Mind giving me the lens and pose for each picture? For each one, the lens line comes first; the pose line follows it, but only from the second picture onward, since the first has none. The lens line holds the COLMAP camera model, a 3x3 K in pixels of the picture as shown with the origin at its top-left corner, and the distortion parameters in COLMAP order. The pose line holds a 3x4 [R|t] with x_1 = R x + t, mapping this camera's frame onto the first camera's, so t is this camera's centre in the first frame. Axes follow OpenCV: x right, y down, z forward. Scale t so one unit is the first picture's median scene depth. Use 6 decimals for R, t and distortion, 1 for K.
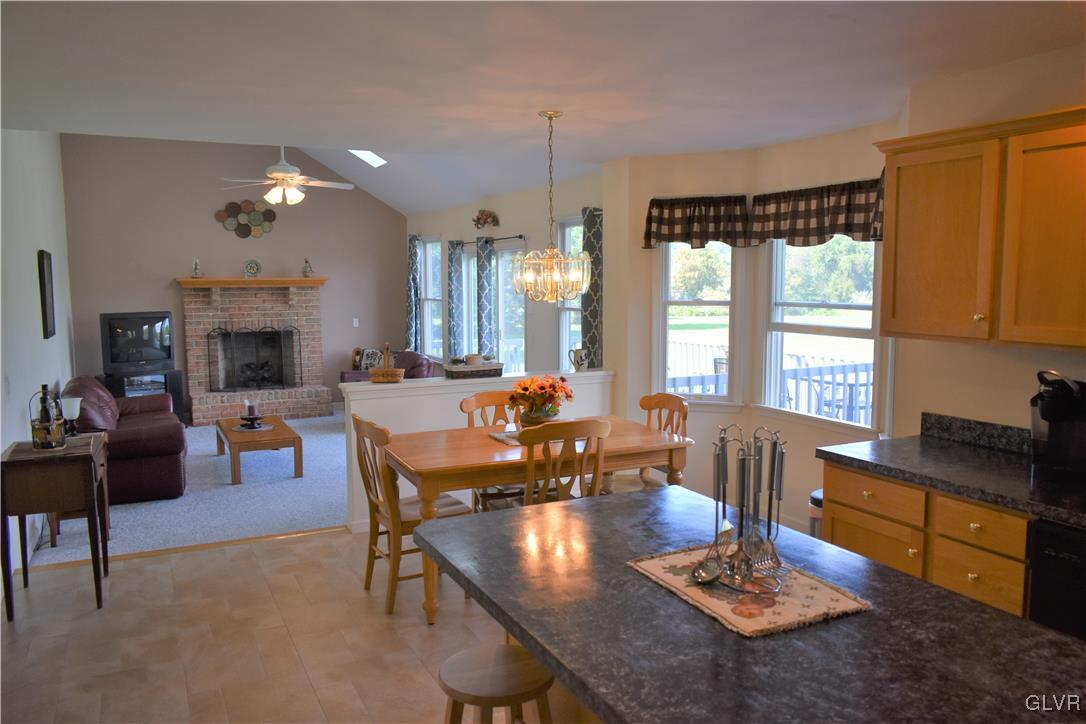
lens RADIAL K [[834.0, 0, 543.2], [0, 834.0, 363.9], [0, 0, 1]] dist [-0.017308, 0.001355]
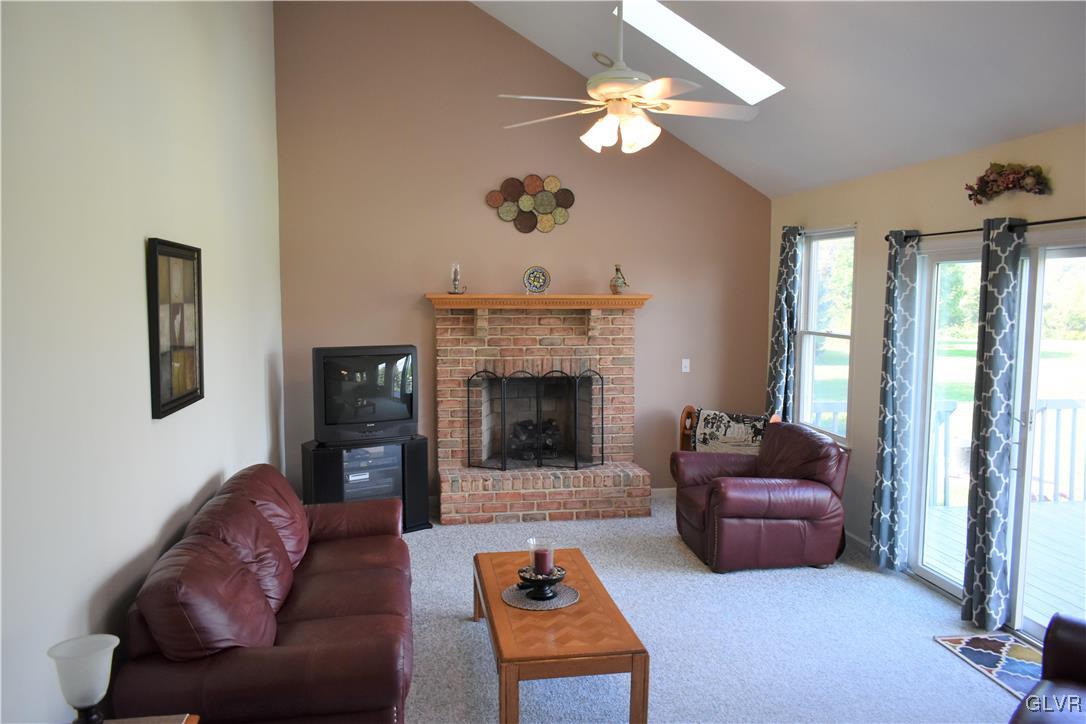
lens RADIAL K [[834.0, 0, 543.6], [0, 834.0, 361.8], [0, 0, 1]] dist [-0.017308, 0.001355]
pose [[0.955553, 0.034146, -0.292835, -0.153601], [-0.039444, 0.999147, -0.012203, -0.043599], [0.292168, 0.023211, 0.956085, 0.386039]]
